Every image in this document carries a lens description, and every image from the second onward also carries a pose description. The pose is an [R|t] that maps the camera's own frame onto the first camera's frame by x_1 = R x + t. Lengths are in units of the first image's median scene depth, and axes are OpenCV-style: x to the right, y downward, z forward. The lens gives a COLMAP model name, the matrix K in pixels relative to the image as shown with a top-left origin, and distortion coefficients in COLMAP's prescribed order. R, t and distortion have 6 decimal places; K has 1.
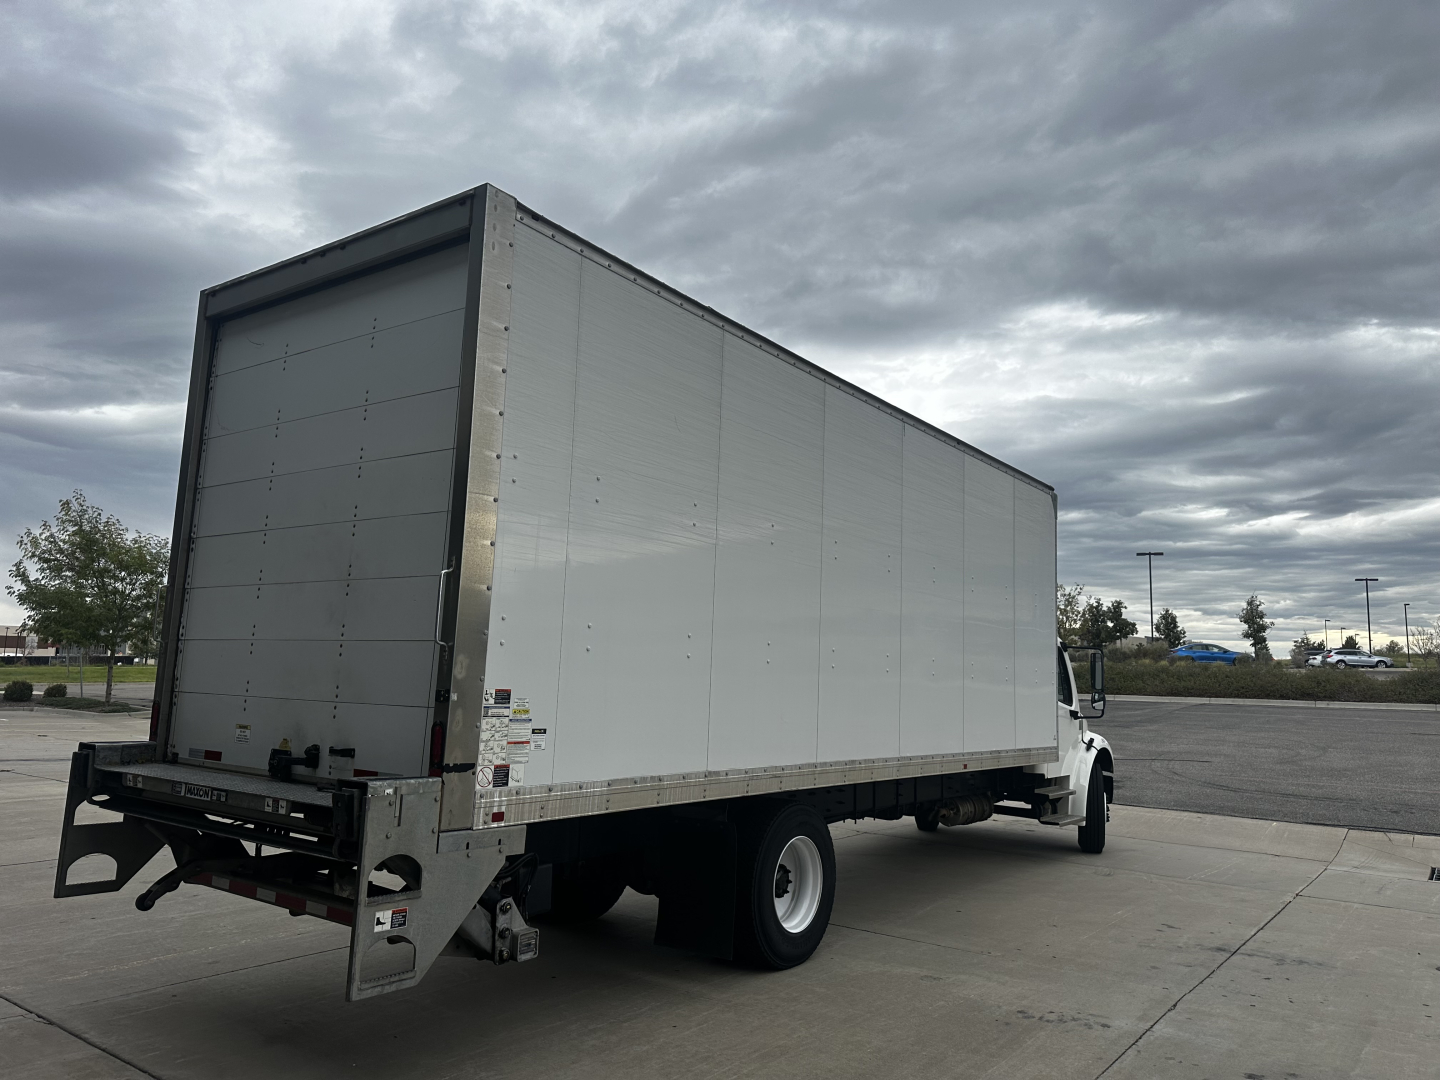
lens RADIAL K [[1041.3, 0, 720.0], [0, 1041.3, 540.0], [0, 0, 1]] dist [0.037123, -0.001751]
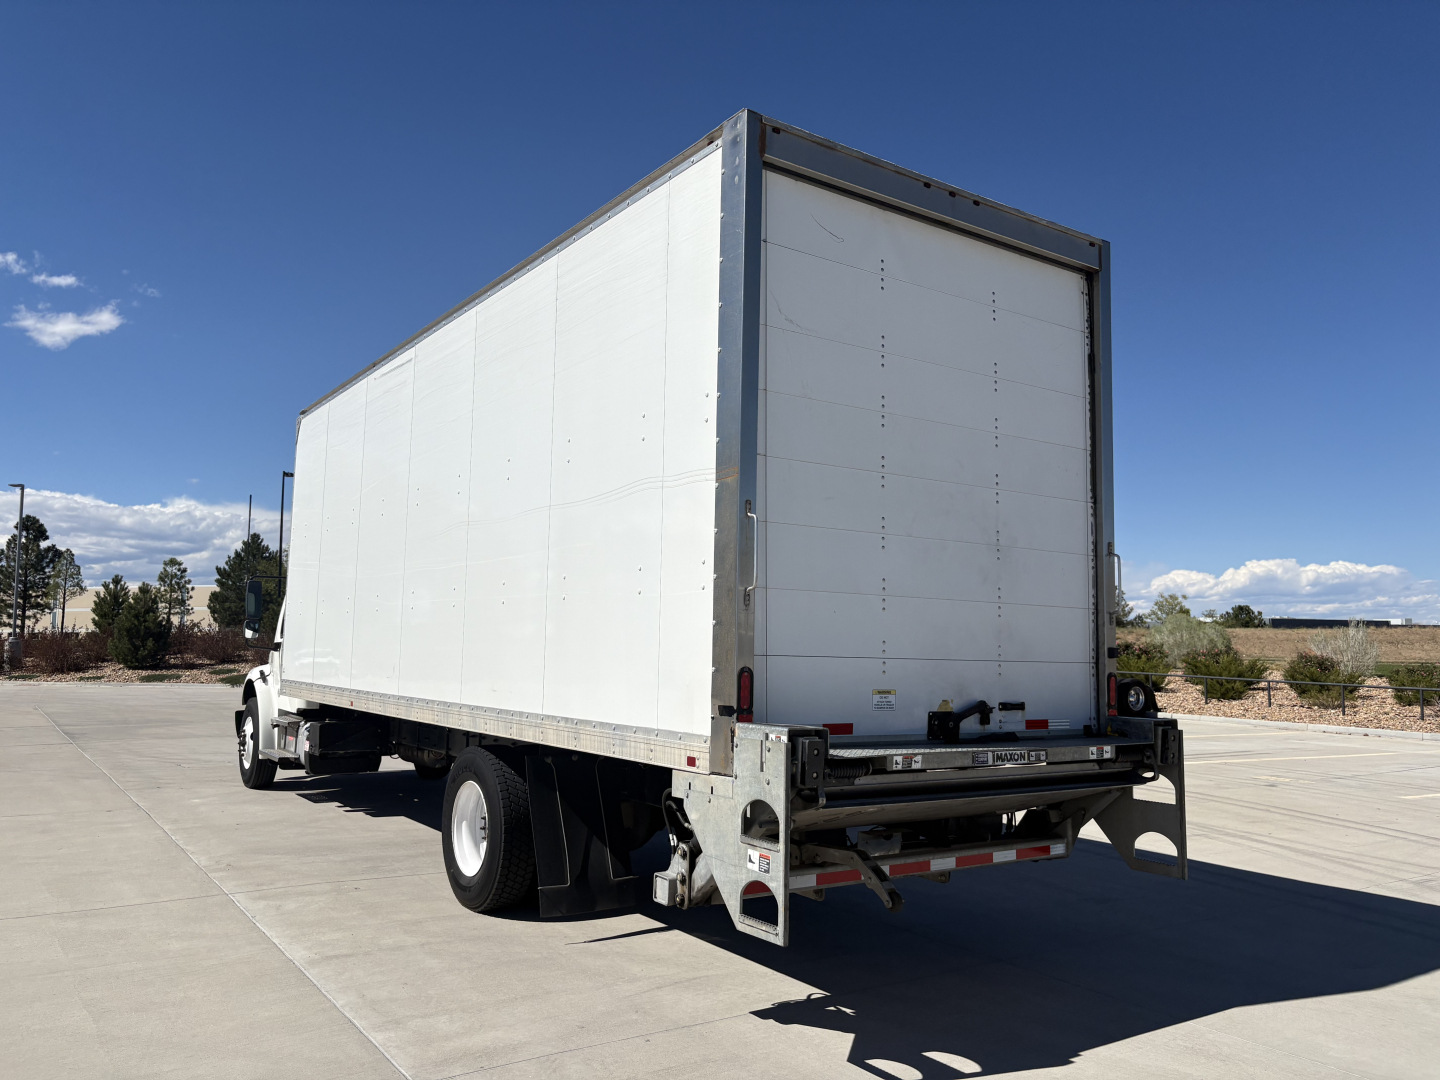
lens RADIAL K [[1041.3, 0, 720.0], [0, 1041.3, 540.0], [0, 0, 1]] dist [0.037123, -0.001751]
pose [[0.332970, 0.073338, 0.940081, -1.336933], [-0.135610, 0.990331, -0.029226, 0.095439], [-0.933135, -0.117753, 0.339696, 0.845687]]
